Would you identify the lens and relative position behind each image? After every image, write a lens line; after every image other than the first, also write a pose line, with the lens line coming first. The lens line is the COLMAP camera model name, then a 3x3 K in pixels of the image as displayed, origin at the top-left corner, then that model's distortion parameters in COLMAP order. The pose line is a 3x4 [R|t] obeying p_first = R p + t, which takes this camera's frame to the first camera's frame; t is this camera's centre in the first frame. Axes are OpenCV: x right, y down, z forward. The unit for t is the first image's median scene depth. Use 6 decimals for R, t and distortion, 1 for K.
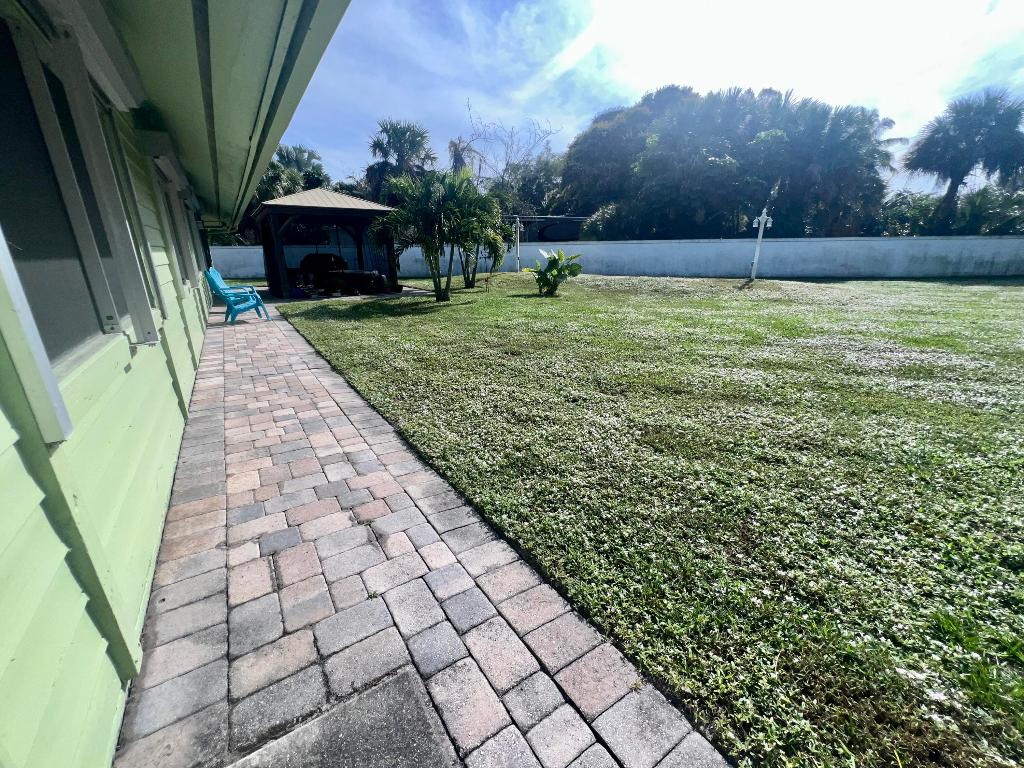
lens RADIAL K [[410.2, 0, 512.0], [0, 410.2, 384.0], [0, 0, 1]] dist [-0.002306, 0.000490]
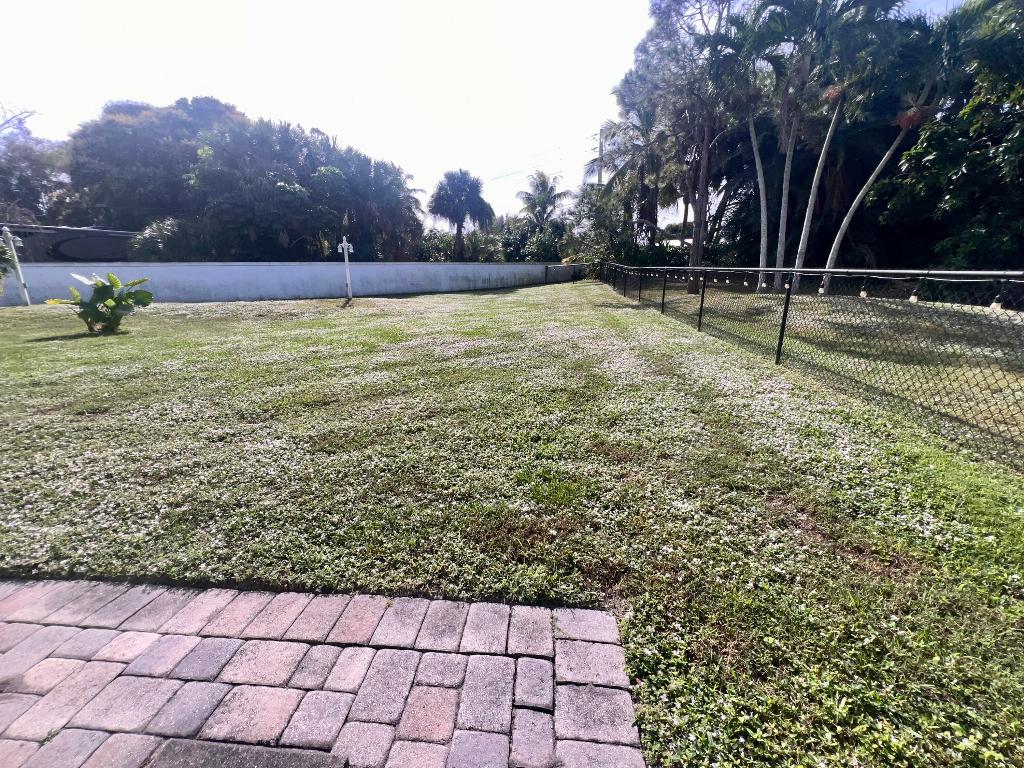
lens RADIAL K [[410.2, 0, 512.0], [0, 410.2, 384.0], [0, 0, 1]] dist [-0.002306, 0.000490]
pose [[0.624126, -0.208137, 0.753090, -0.114379], [0.244278, 0.967527, 0.064956, 0.022847], [-0.742155, 0.143423, 0.654703, -0.103367]]
